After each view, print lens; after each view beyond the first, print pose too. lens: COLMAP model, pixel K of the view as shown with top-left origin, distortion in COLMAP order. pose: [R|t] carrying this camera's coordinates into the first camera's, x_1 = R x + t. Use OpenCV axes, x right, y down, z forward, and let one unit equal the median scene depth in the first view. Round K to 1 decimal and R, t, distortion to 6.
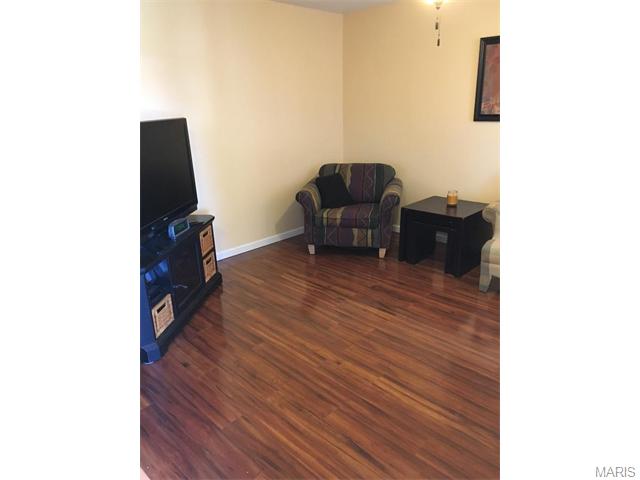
lens RADIAL K [[405.8, 0, 322.2], [0, 405.8, 237.0], [0, 0, 1]] dist [0.077914, -0.099542]
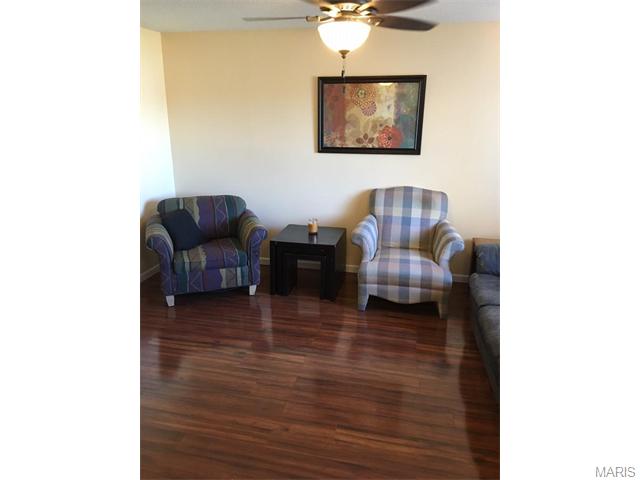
lens RADIAL K [[405.8, 0, 322.2], [0, 405.8, 237.0], [0, 0, 1]] dist [0.077914, -0.099542]
pose [[0.853682, -0.117936, 0.507266, -0.202709], [0.136794, 0.990600, 0.000096, -0.068066], [-0.502508, 0.069309, 0.861790, 0.100423]]
